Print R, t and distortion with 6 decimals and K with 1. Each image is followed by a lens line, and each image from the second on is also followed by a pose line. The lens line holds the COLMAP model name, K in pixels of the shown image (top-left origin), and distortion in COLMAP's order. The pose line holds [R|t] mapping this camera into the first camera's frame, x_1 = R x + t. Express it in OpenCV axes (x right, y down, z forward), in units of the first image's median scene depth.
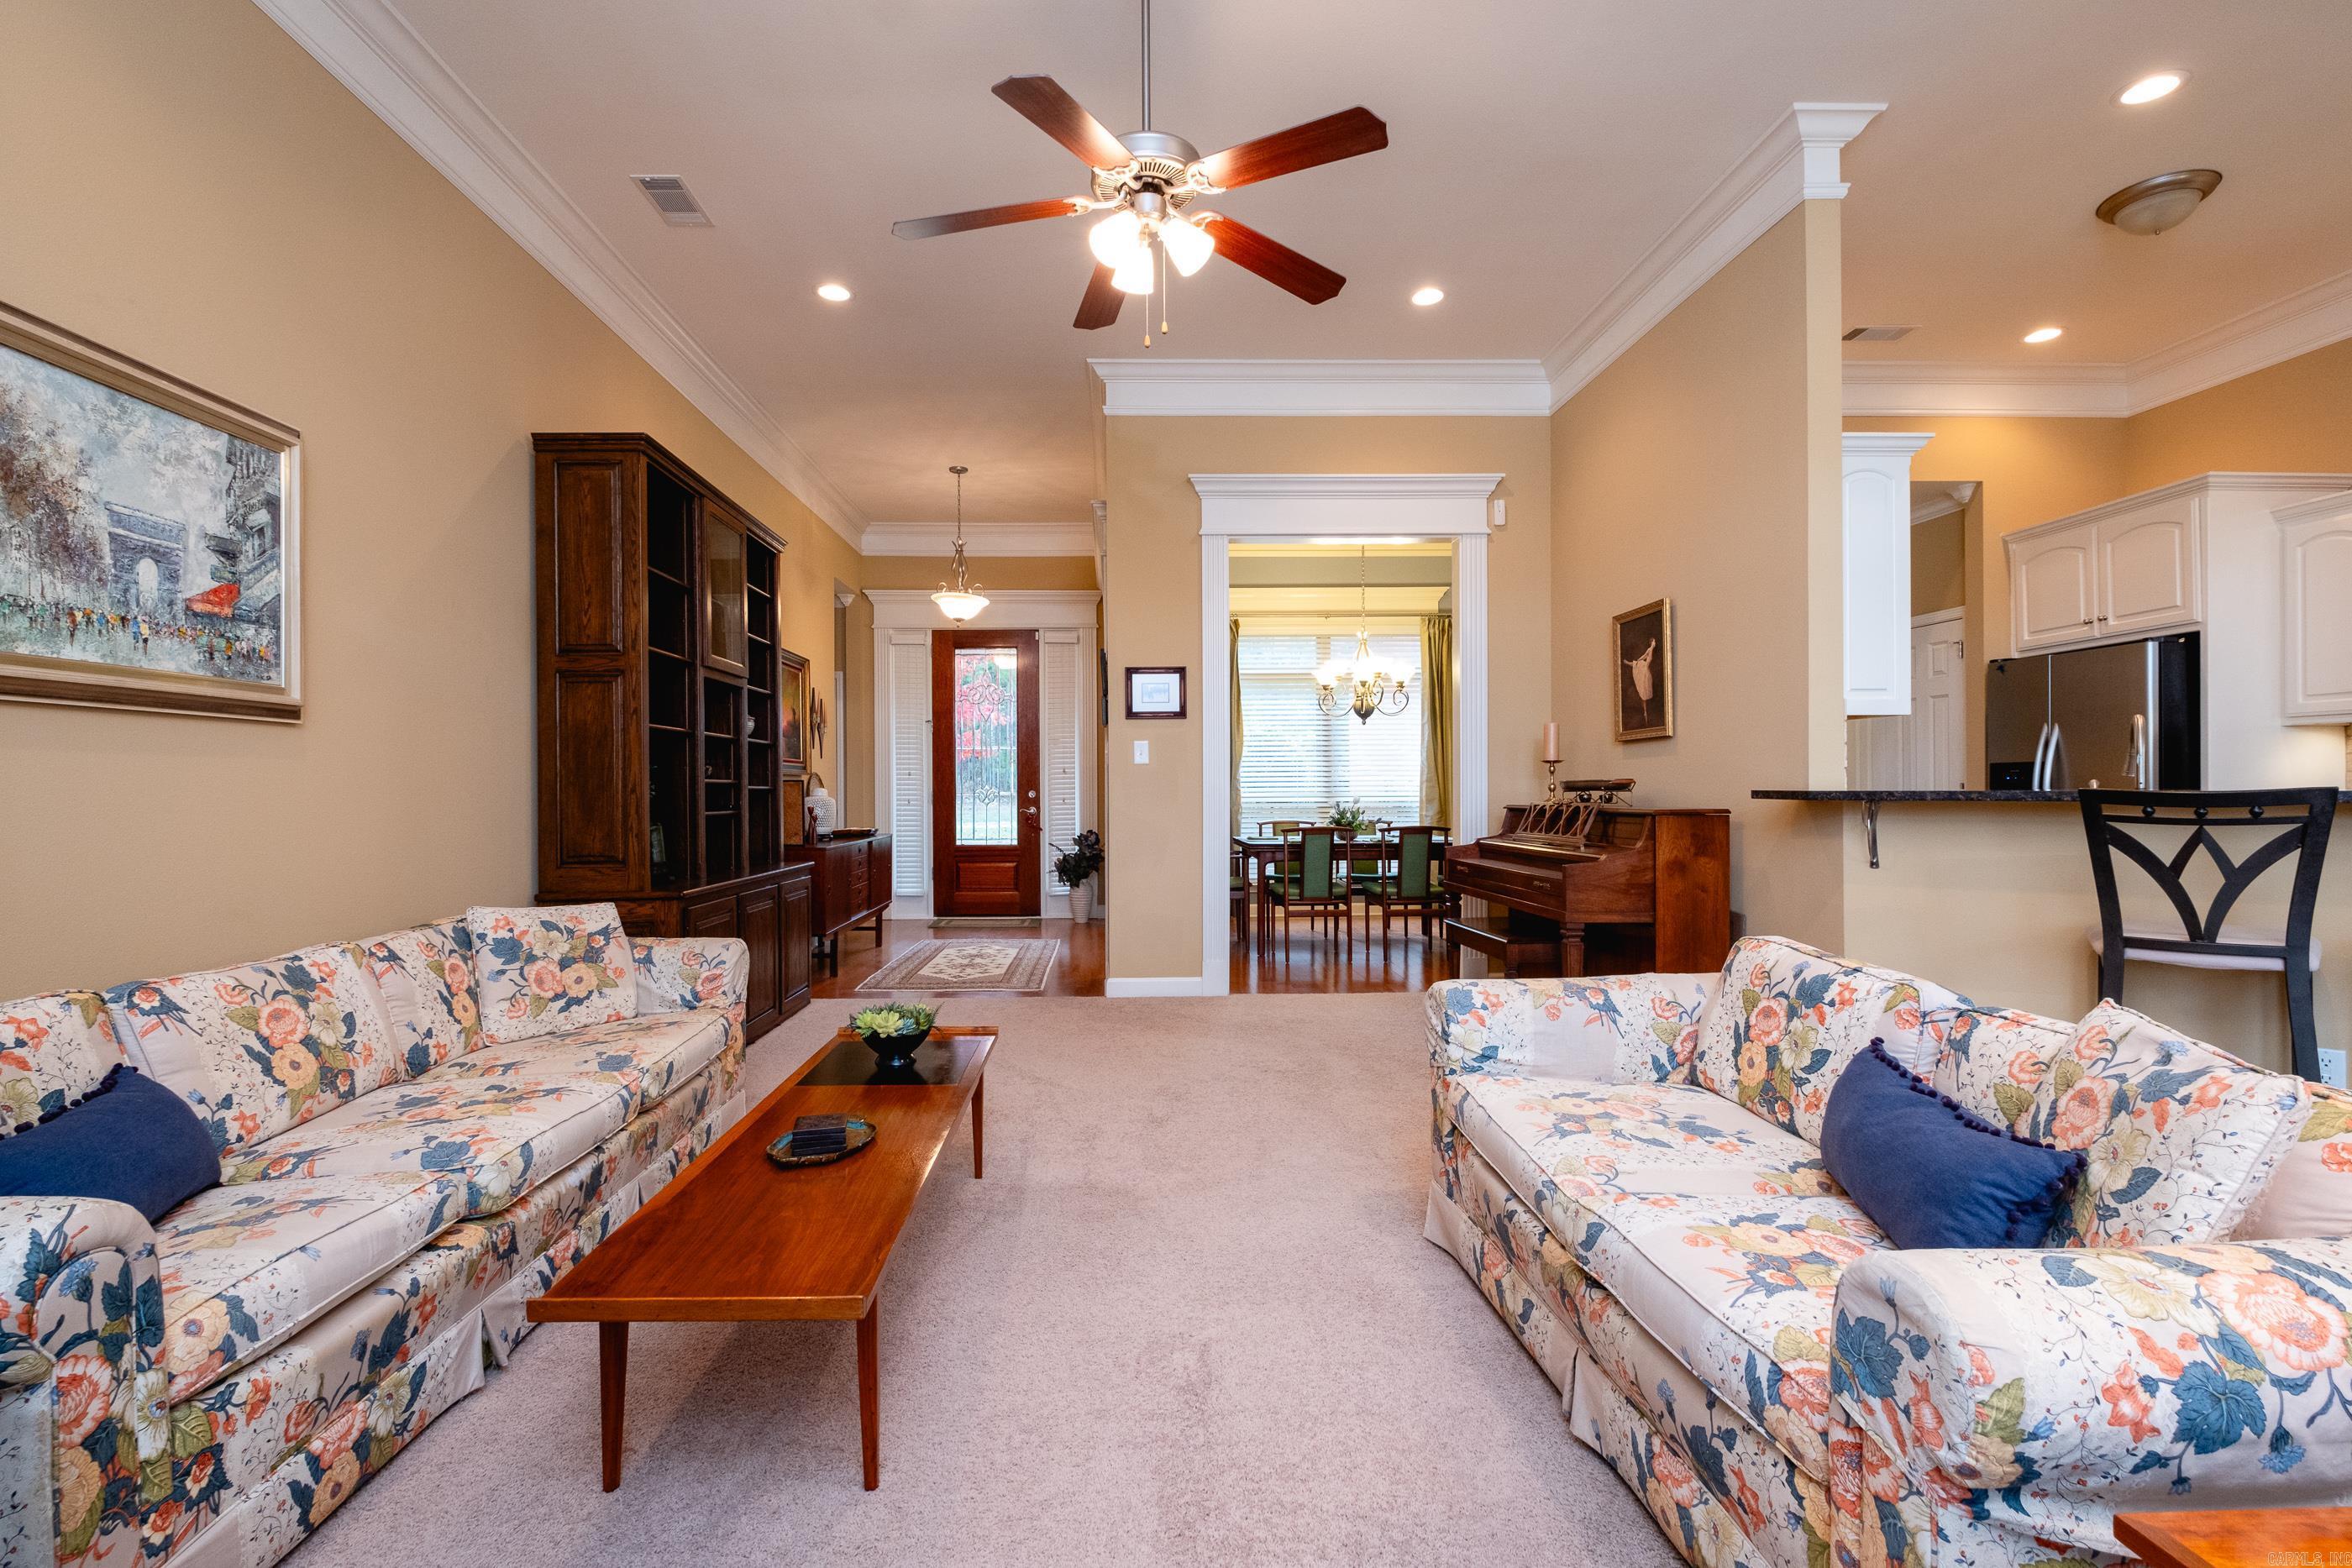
lens RADIAL K [[1055.6, 0, 1164.3], [0, 1055.6, 781.1], [0, 0, 1]] dist [0.002952, -0.003249]
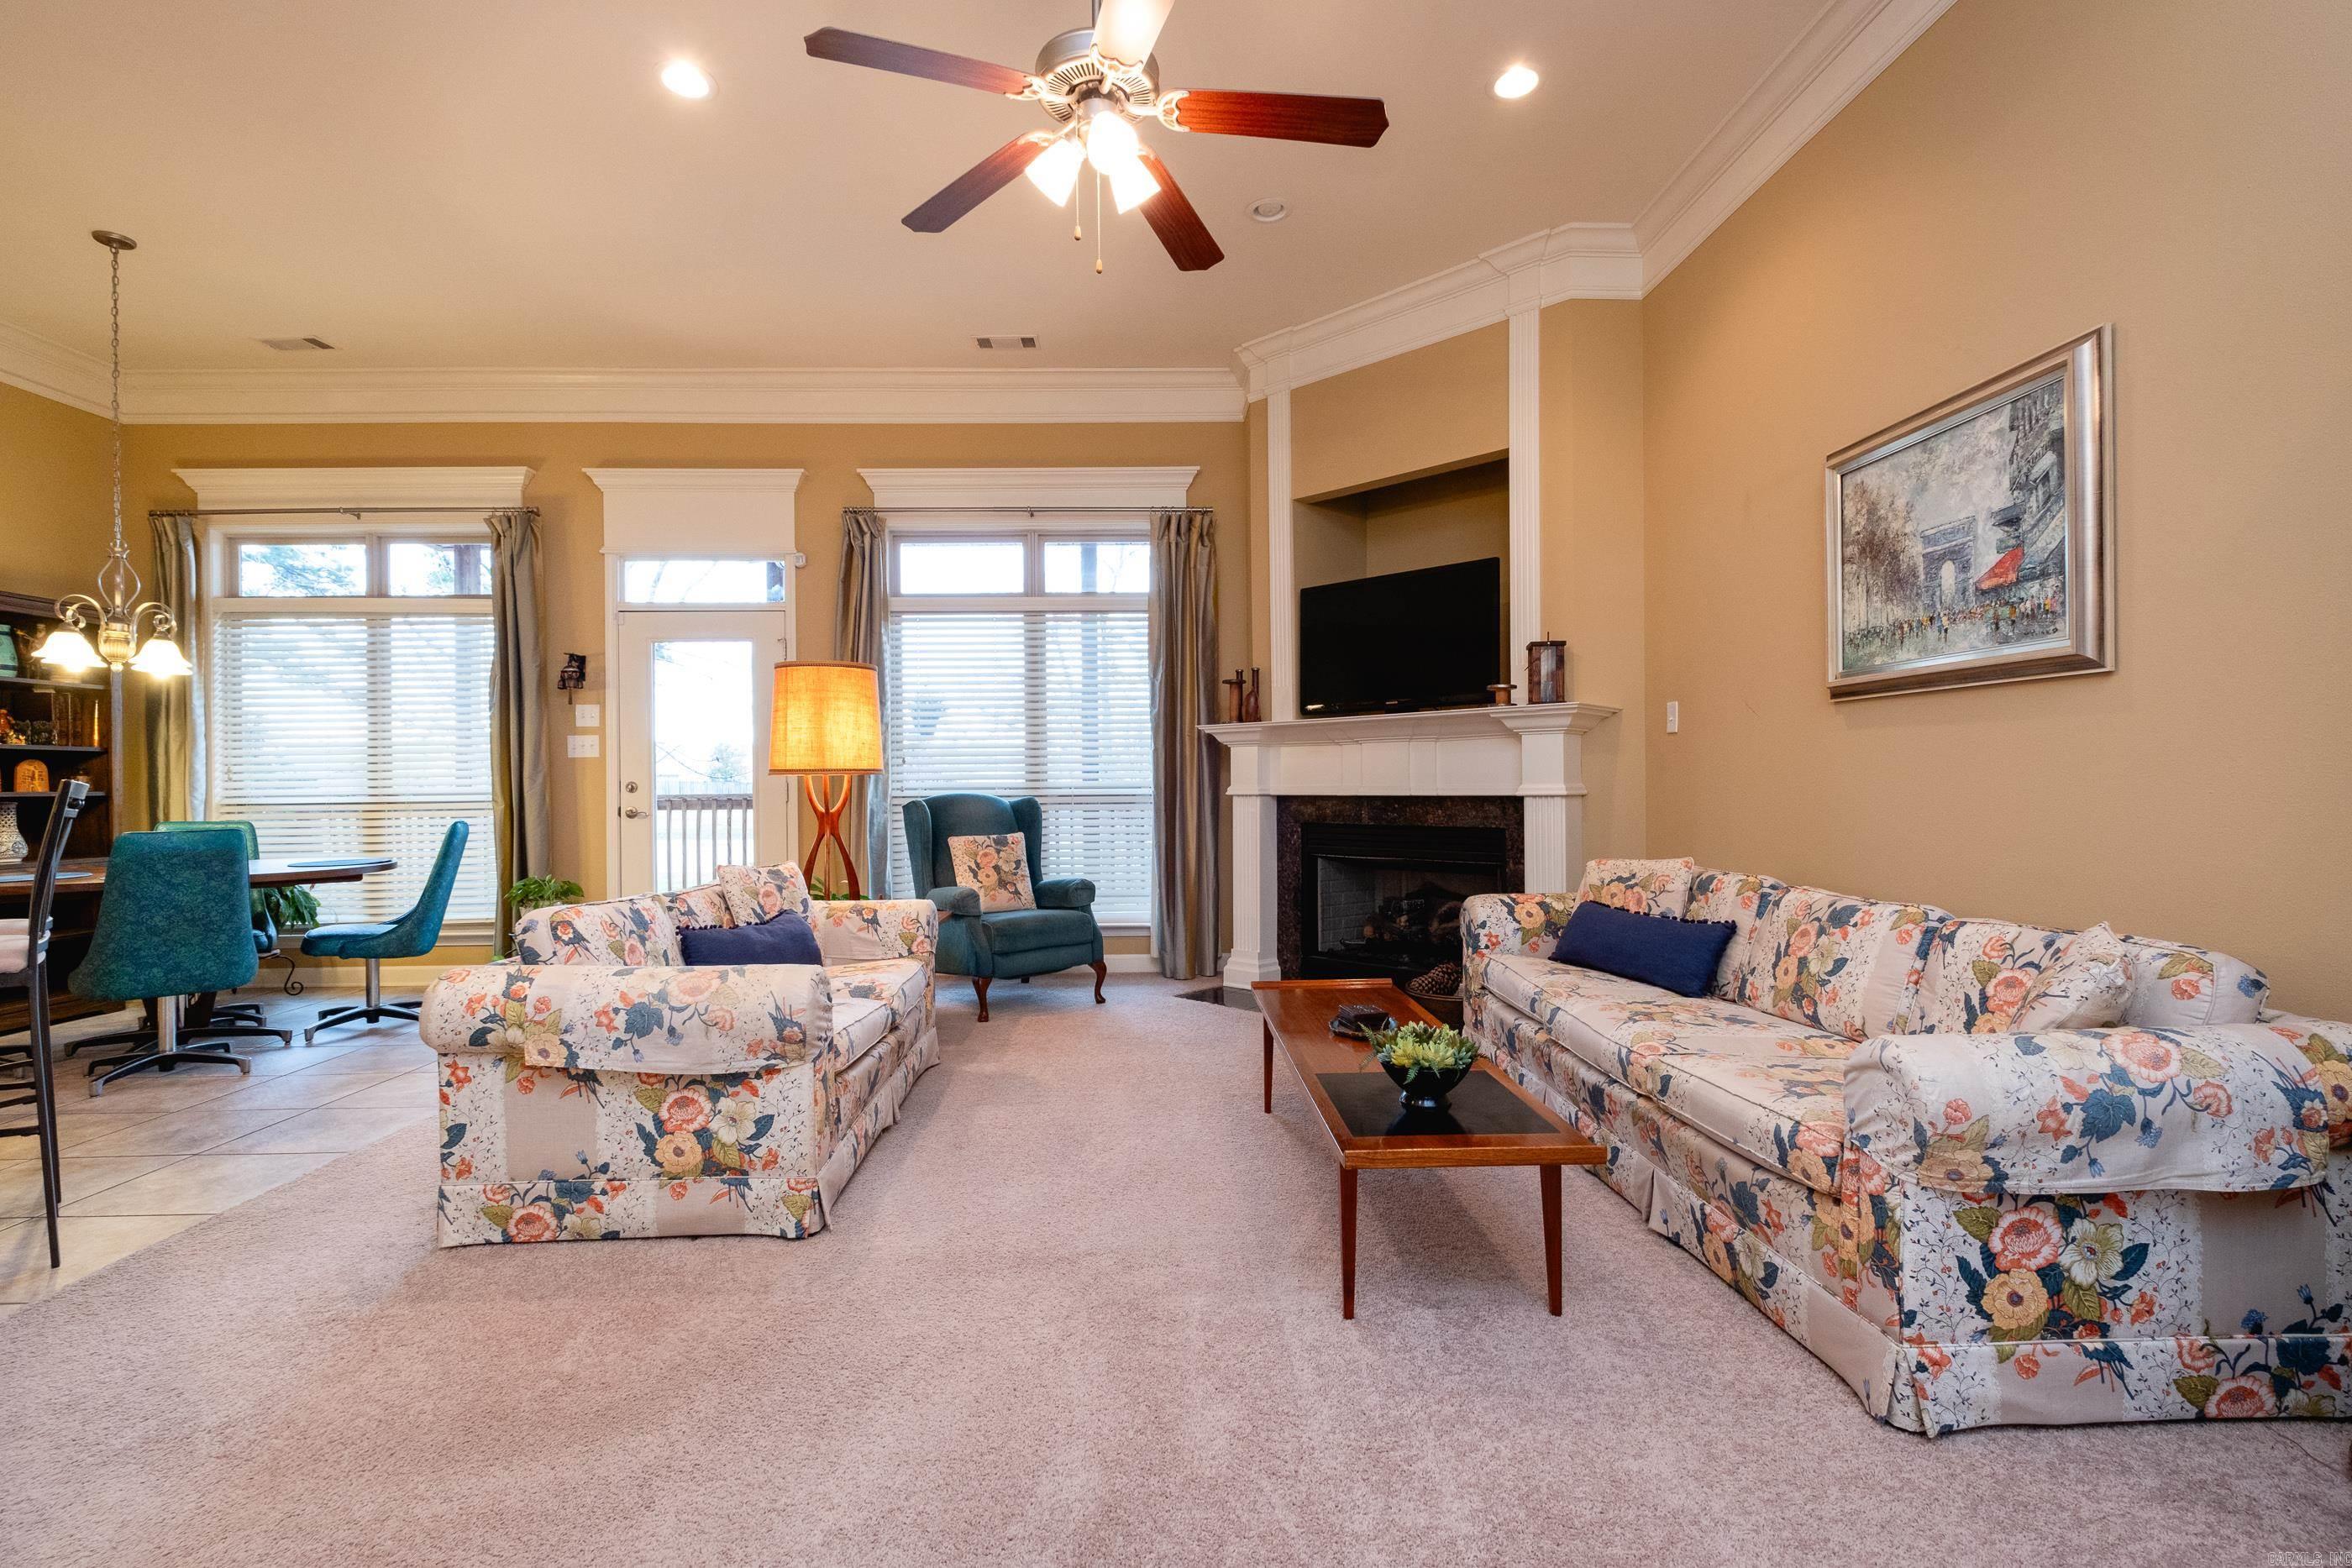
lens RADIAL K [[1081.9, 0, 1176.0], [0, 1081.9, 782.8], [0, 0, 1]] dist [0.003618, -0.003449]
pose [[-0.999773, 0.016874, 0.012973, -0.093086], [0.016850, 0.999856, -0.001957, 0.027450], [-0.013004, -0.001738, -0.999914, 2.142425]]
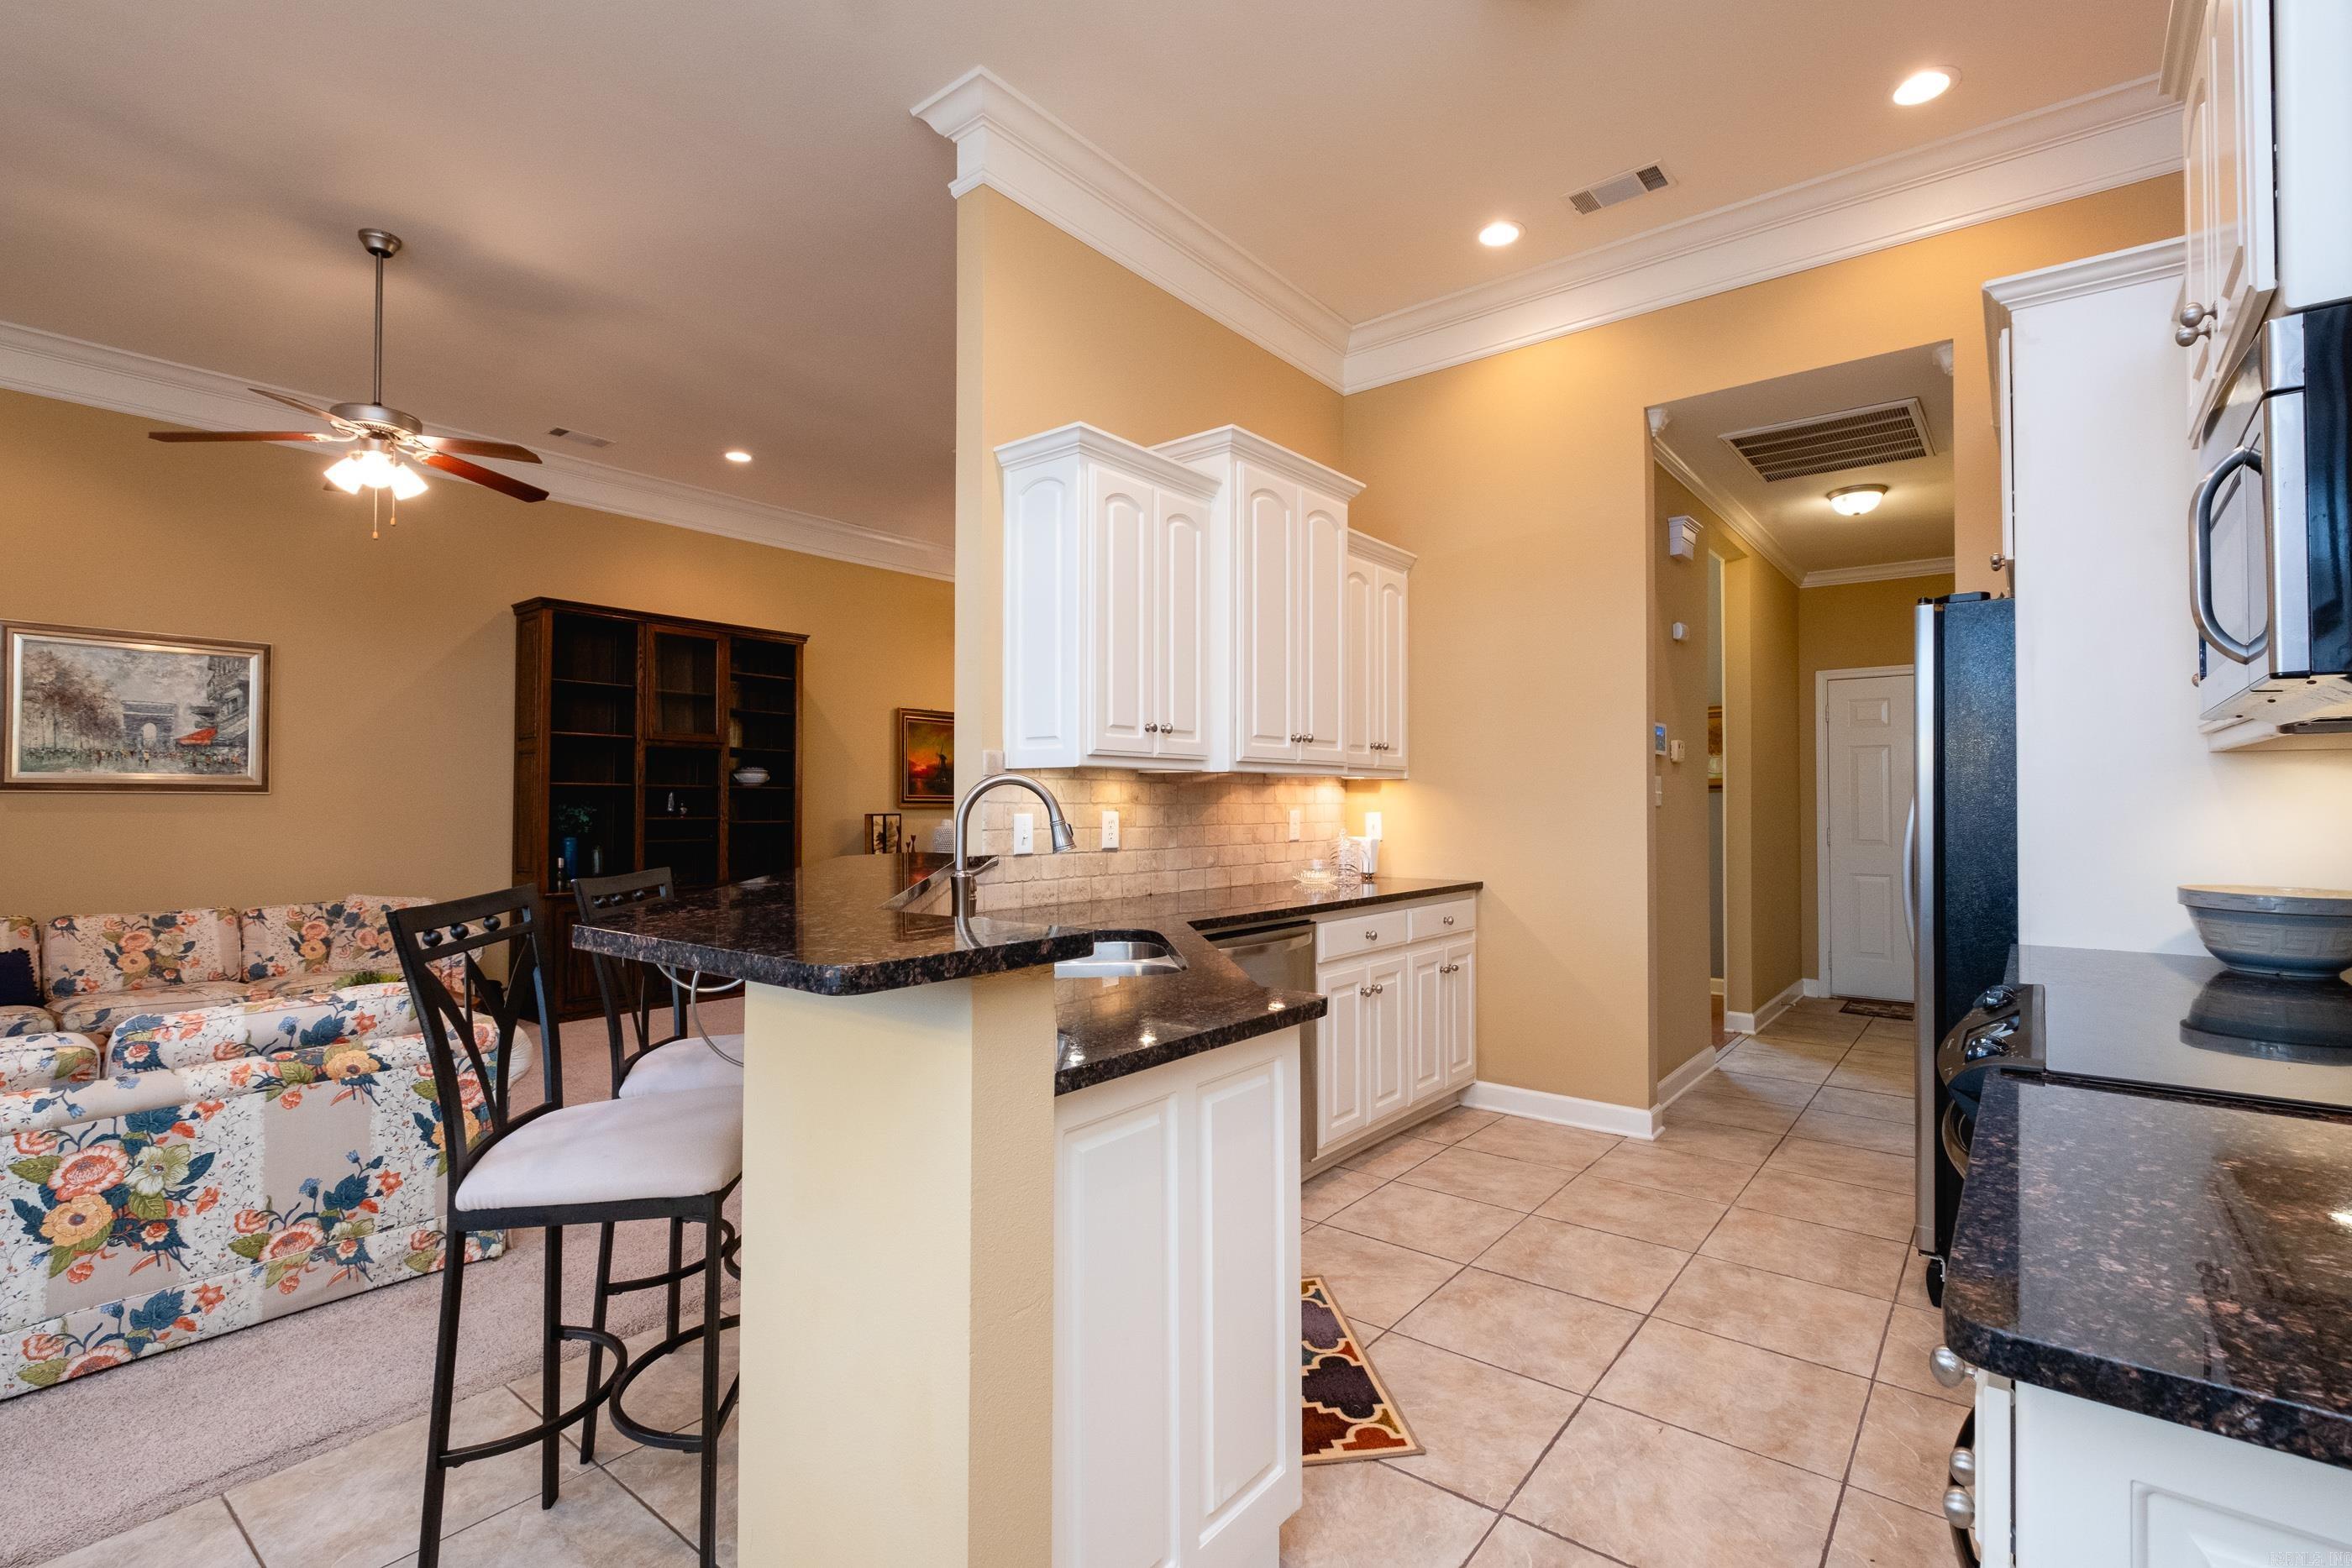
lens RADIAL K [[1055.6, 0, 1163.4], [0, 1055.6, 787.0], [0, 0, 1]] dist [0.002952, -0.003249]
pose [[0.758658, 0.001166, -0.651488, 1.954555], [-0.006320, 0.999965, -0.005570, -0.076266], [0.651459, 0.008343, 0.758638, 0.679241]]
